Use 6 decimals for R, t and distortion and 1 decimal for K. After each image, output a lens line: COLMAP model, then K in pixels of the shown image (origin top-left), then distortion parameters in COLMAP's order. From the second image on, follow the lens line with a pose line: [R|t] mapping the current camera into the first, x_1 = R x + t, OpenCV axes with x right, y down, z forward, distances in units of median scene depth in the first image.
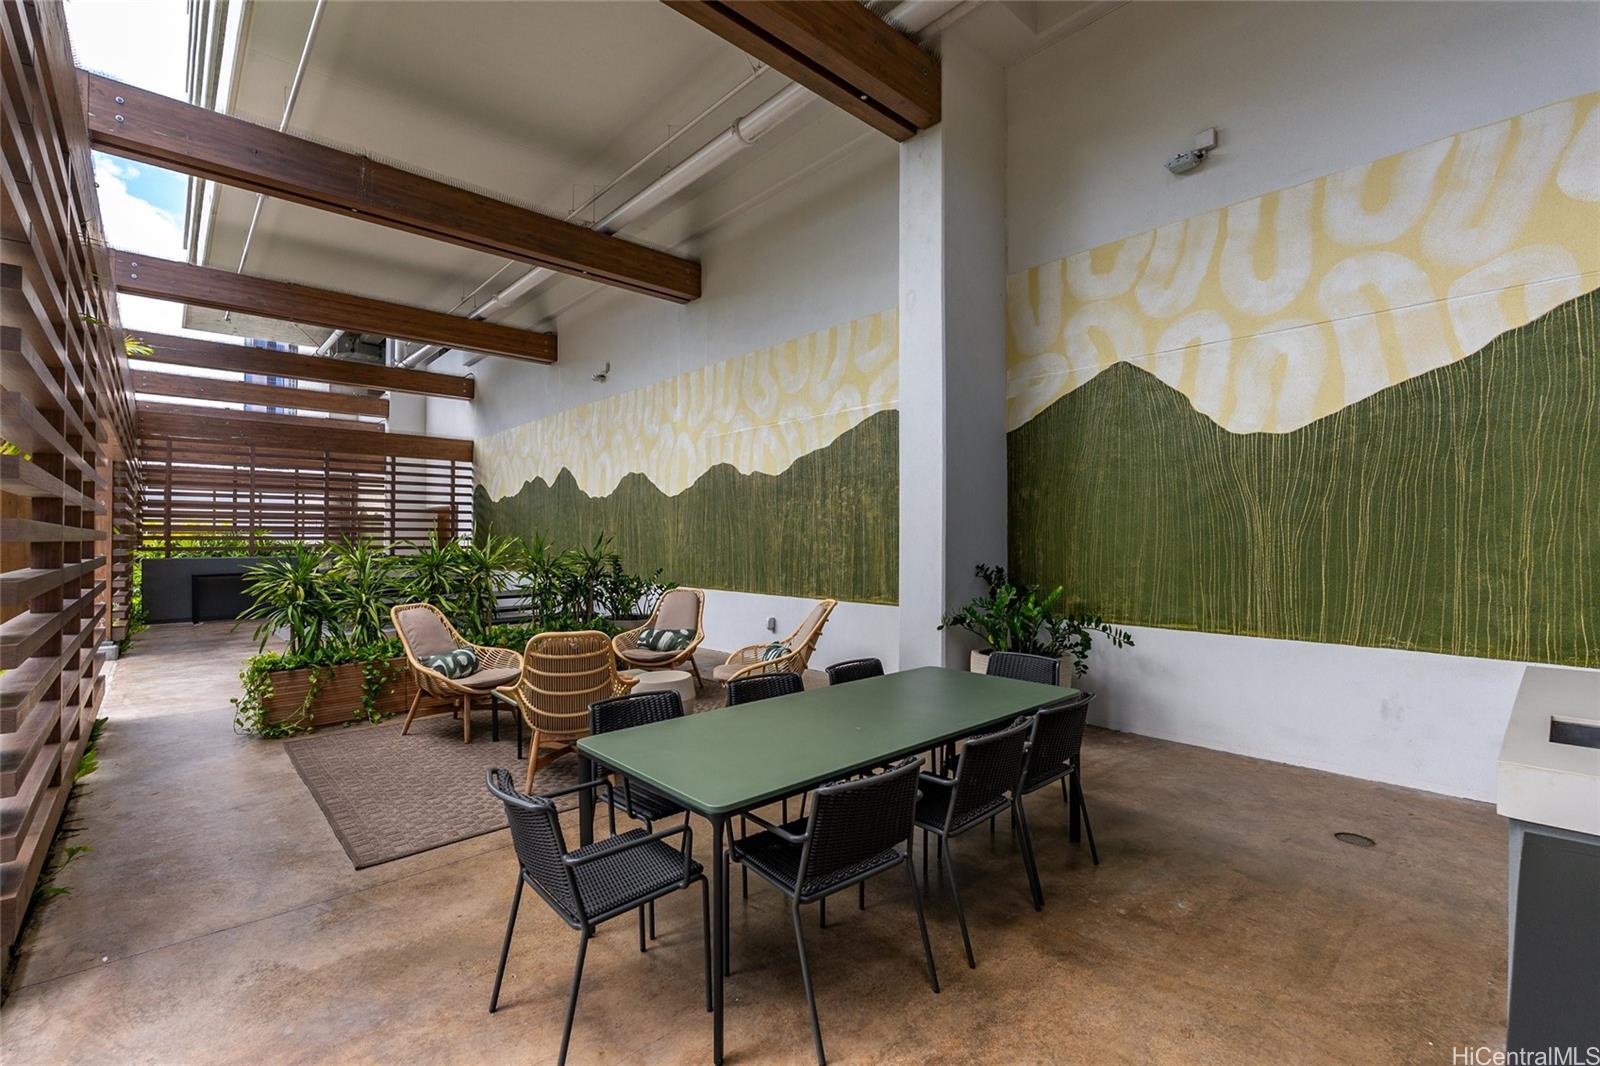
lens RADIAL K [[690.0, 0, 803.7], [0, 690.0, 537.7], [0, 0, 1]] dist [-0.004421, 0.000289]
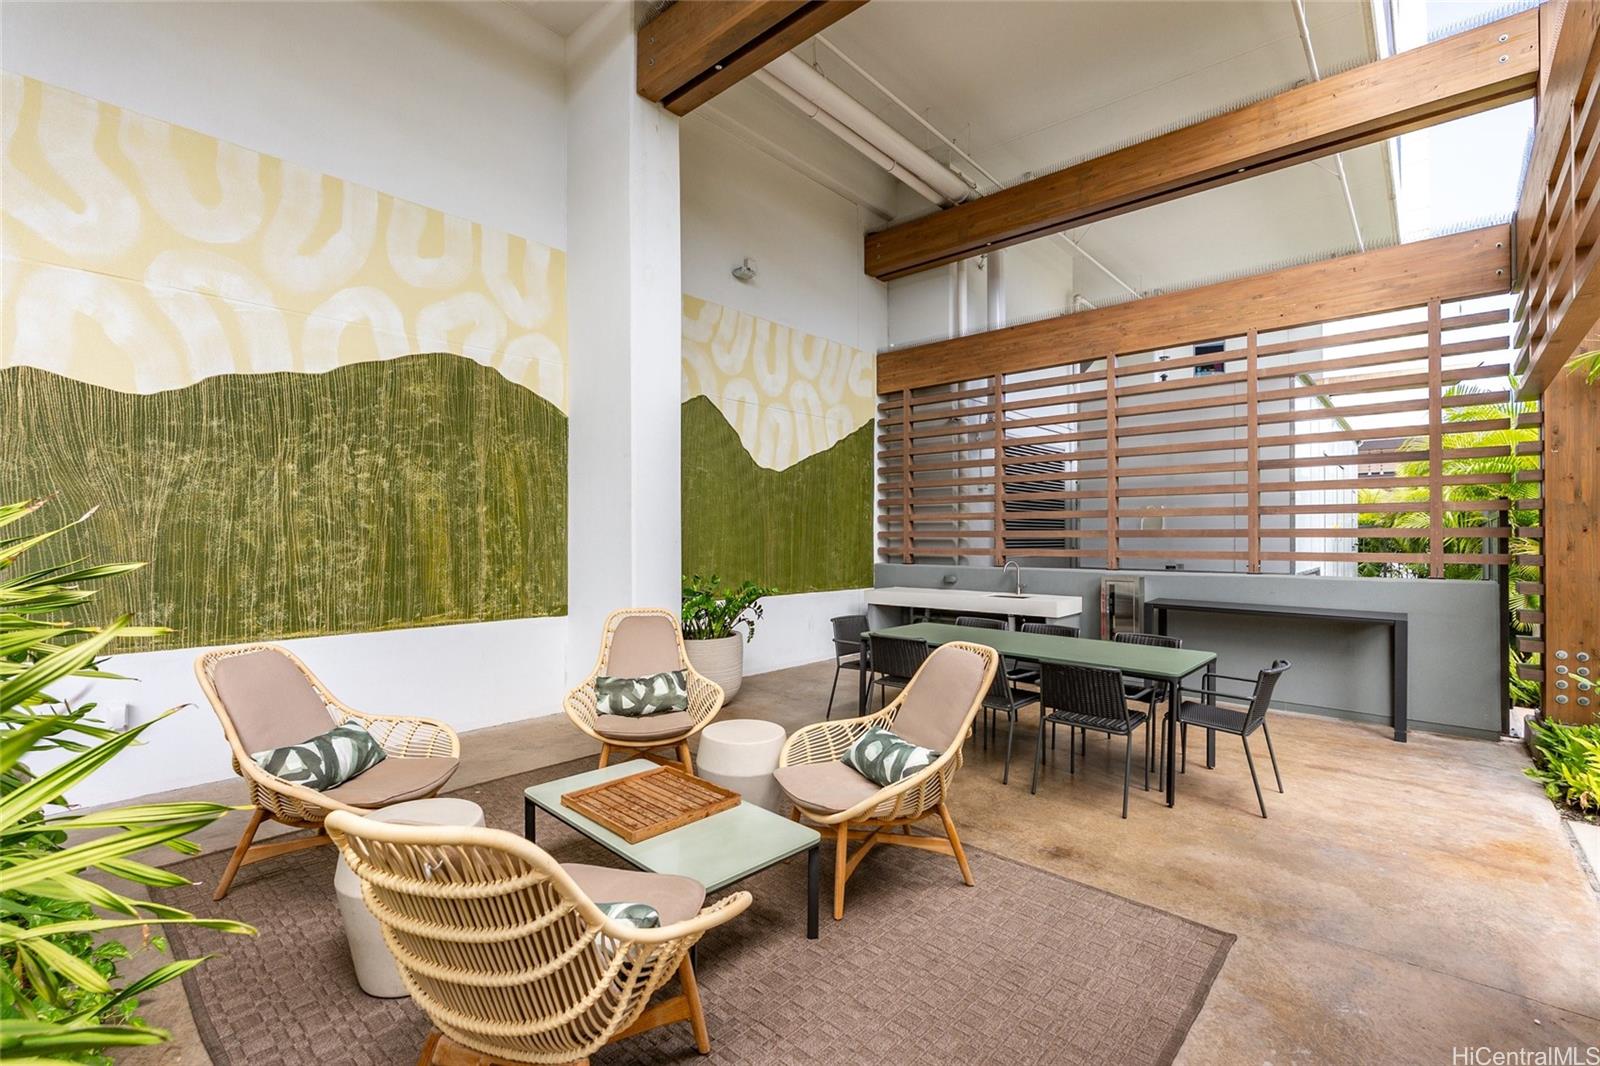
lens RADIAL K [[690.0, 0, 800.4], [0, 690.0, 533.0], [0, 0, 1]] dist [-0.004421, 0.000289]
pose [[-0.072595, 0.008067, 0.997329, -0.881631], [0.000077, 0.999967, -0.008083, 0.011069], [-0.997362, -0.000510, -0.072593, 0.974455]]
